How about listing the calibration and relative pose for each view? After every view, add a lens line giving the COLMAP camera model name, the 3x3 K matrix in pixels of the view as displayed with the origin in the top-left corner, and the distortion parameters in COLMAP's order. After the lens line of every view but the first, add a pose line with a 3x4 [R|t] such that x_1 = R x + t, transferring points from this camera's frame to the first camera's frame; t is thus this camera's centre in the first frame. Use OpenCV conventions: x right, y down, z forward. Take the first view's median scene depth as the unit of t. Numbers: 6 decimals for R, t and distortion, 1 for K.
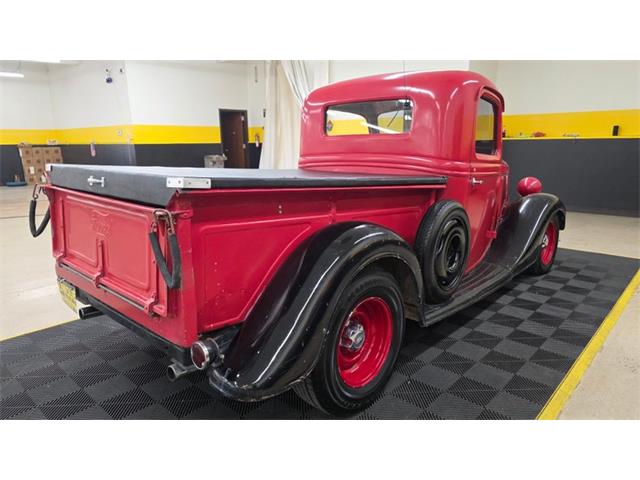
lens RADIAL K [[431.6, 0, 319.3], [0, 431.6, 241.4], [0, 0, 1]] dist [0.065070, -0.064934]
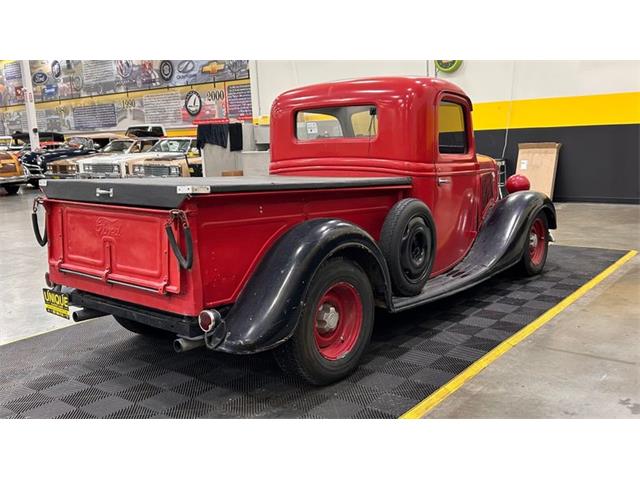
lens RADIAL K [[431.6, 0, 319.3], [0, 431.6, 241.4], [0, 0, 1]] dist [0.065070, -0.064934]
pose [[0.997308, -0.045269, 0.057677, -0.000796], [0.045869, 0.998906, -0.009120, 0.034618], [-0.057201, 0.011741, 0.998294, -0.226034]]
